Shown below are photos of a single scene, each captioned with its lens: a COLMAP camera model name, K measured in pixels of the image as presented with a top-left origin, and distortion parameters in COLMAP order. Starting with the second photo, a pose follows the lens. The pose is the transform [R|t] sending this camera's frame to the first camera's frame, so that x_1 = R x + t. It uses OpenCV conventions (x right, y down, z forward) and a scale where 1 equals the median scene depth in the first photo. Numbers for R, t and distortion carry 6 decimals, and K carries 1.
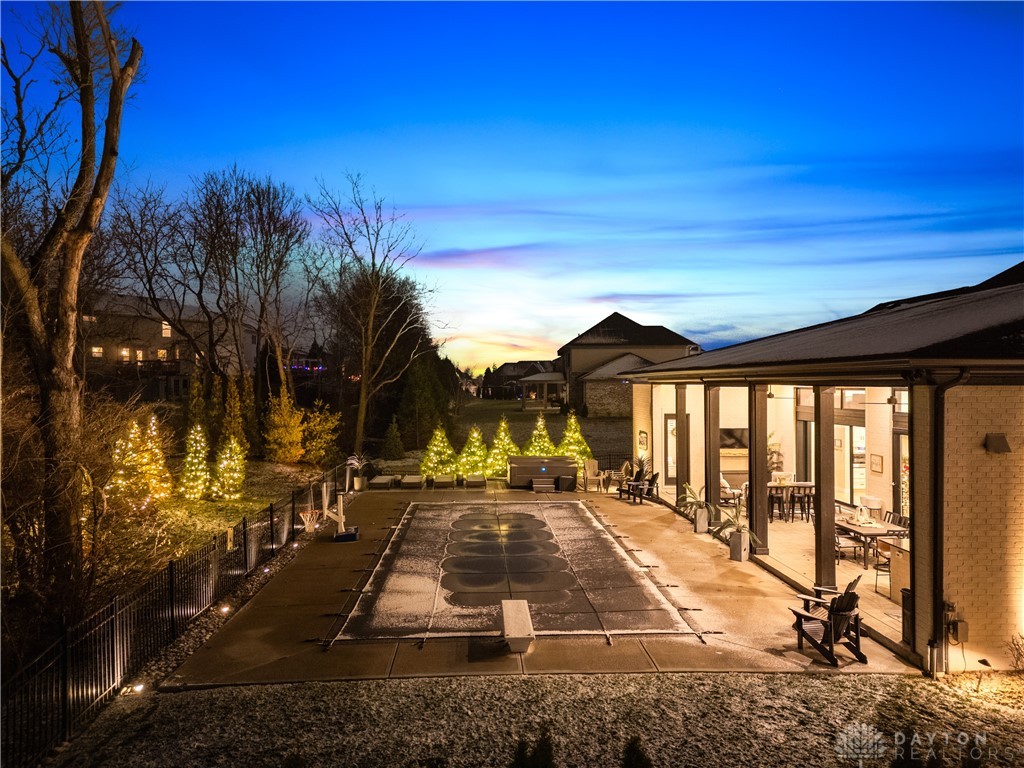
lens RADIAL K [[747.6, 0, 514.2], [0, 747.6, 380.9], [0, 0, 1]] dist [0.080091, -0.070241]
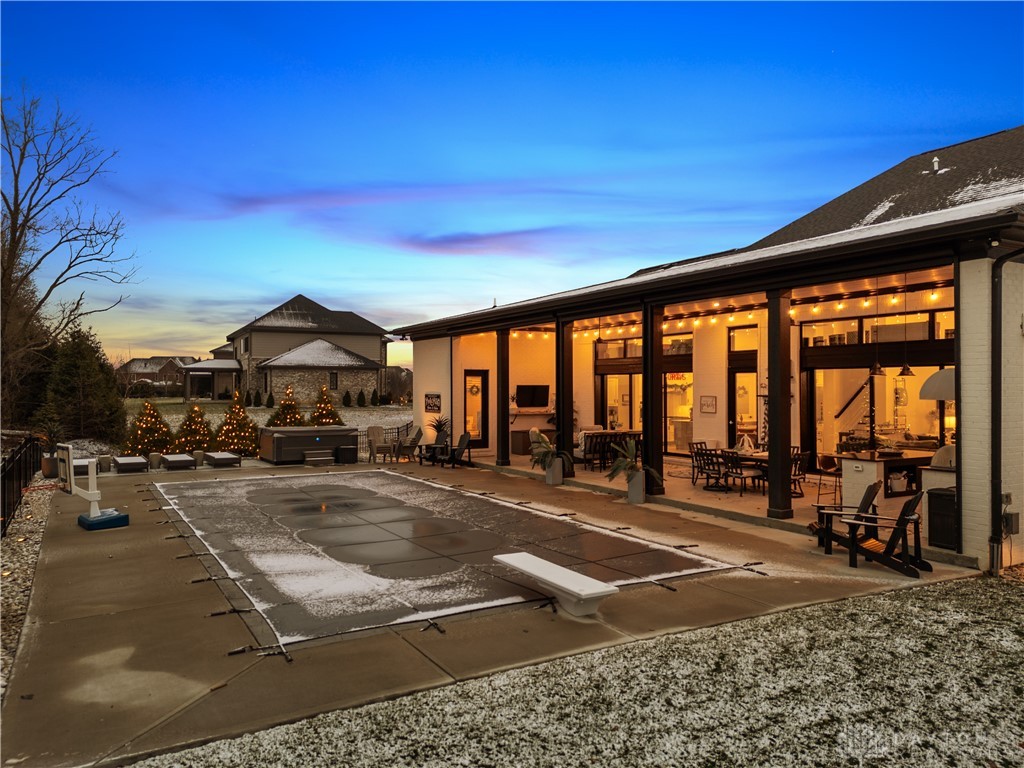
lens RADIAL K [[747.6, 0, 514.2], [0, 747.6, 380.9], [0, 0, 1]] dist [0.080091, -0.070241]
pose [[0.890670, 0.003651, 0.454636, -0.288381], [-0.000184, 0.999971, -0.007671, 0.123261], [-0.454651, 0.006748, 0.890644, 0.340626]]
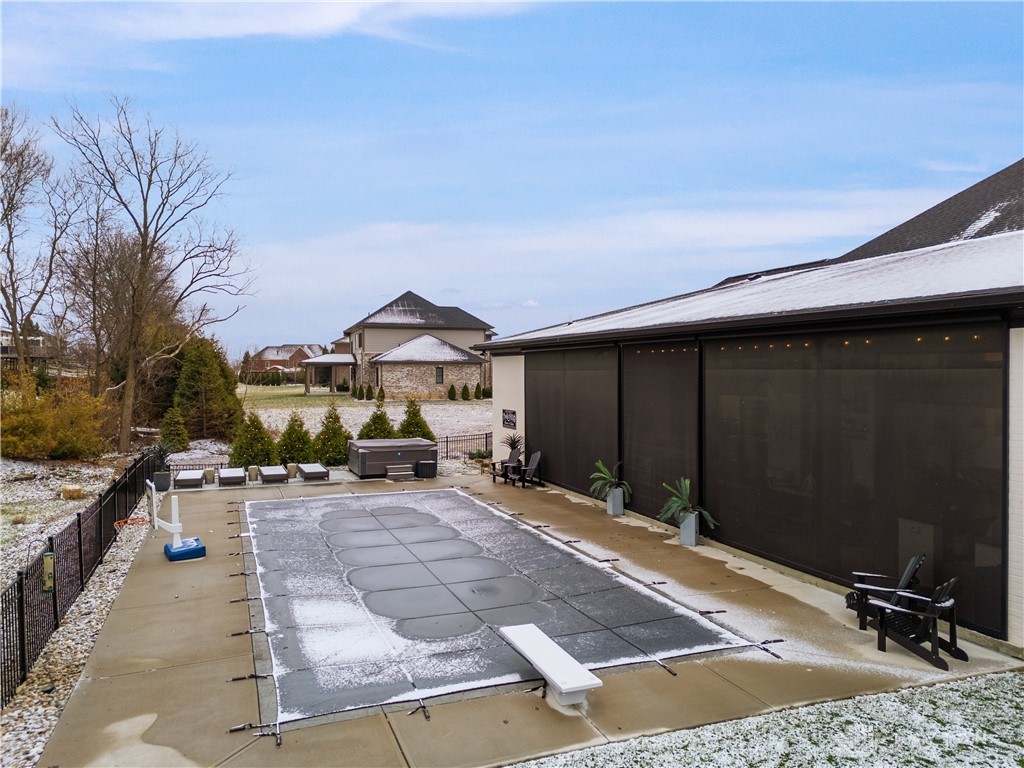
lens RADIAL K [[747.6, 0, 514.2], [0, 747.6, 380.9], [0, 0, 1]] dist [0.080091, -0.070241]
pose [[0.949811, -0.004656, 0.312789, -0.208405], [-0.000557, 0.999862, 0.016575, 0.040481], [-0.312823, -0.015917, 0.949678, 0.289471]]
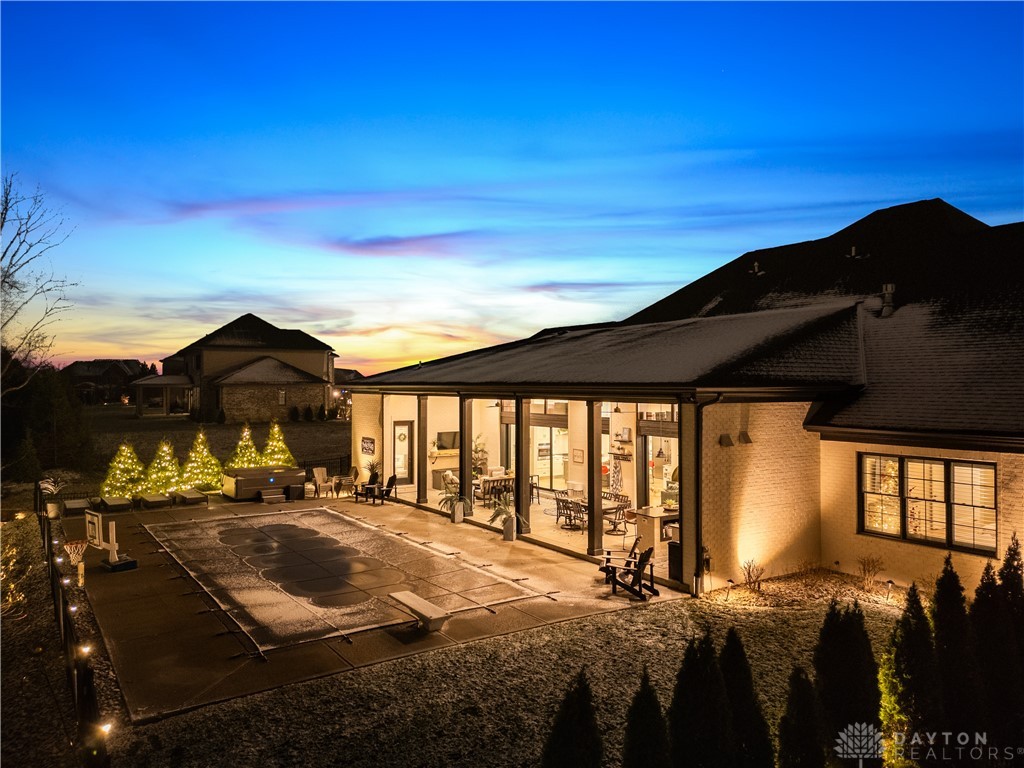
lens RADIAL K [[747.6, 0, 514.2], [0, 747.6, 380.9], [0, 0, 1]] dist [0.080091, -0.070241]
pose [[0.859479, 0.002220, 0.511166, -0.399766], [-0.001993, 0.999998, -0.000993, -0.028273], [-0.511167, -0.000165, 0.859481, -0.073350]]
